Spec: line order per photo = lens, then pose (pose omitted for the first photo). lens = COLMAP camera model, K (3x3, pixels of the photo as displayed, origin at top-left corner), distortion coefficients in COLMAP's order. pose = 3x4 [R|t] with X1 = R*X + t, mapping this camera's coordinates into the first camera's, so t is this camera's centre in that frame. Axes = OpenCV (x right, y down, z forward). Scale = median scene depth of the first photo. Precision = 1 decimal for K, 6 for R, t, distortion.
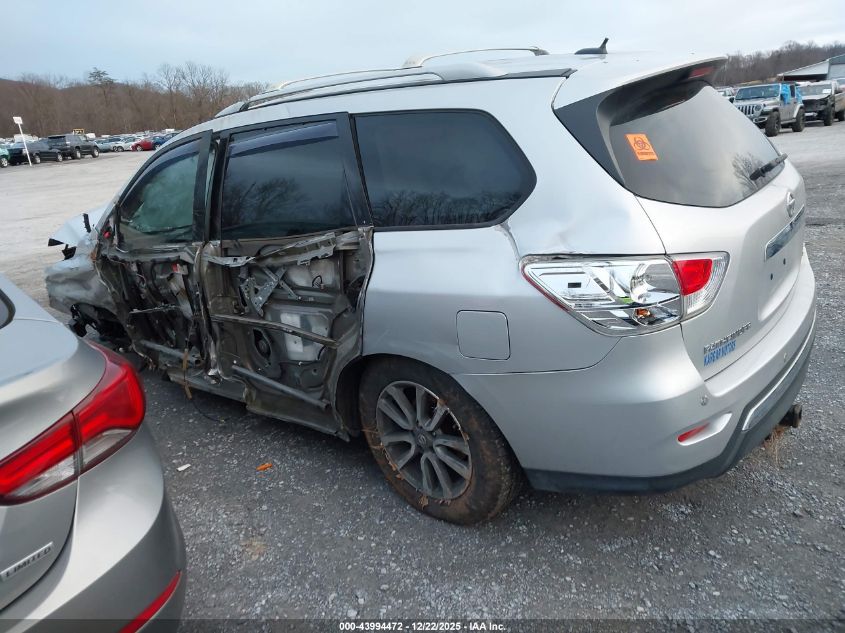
lens RADIAL K [[668.3, 0, 425.1], [0, 668.3, 316.6], [0, 0, 1]] dist [0.029249, -0.034077]
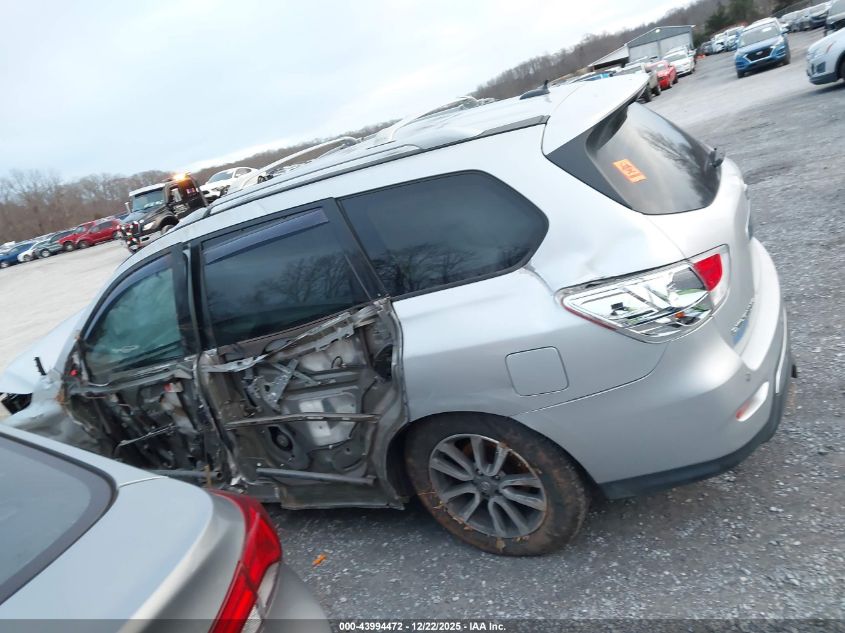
lens RADIAL K [[668.3, 0, 419.0], [0, 668.3, 311.0], [0, 0, 1]] dist [0.029249, -0.034077]
pose [[0.954000, -0.249611, 0.166065, -0.207399], [0.259047, 0.965137, -0.037472, -0.063328], [-0.150923, 0.078767, 0.985403, -0.019350]]
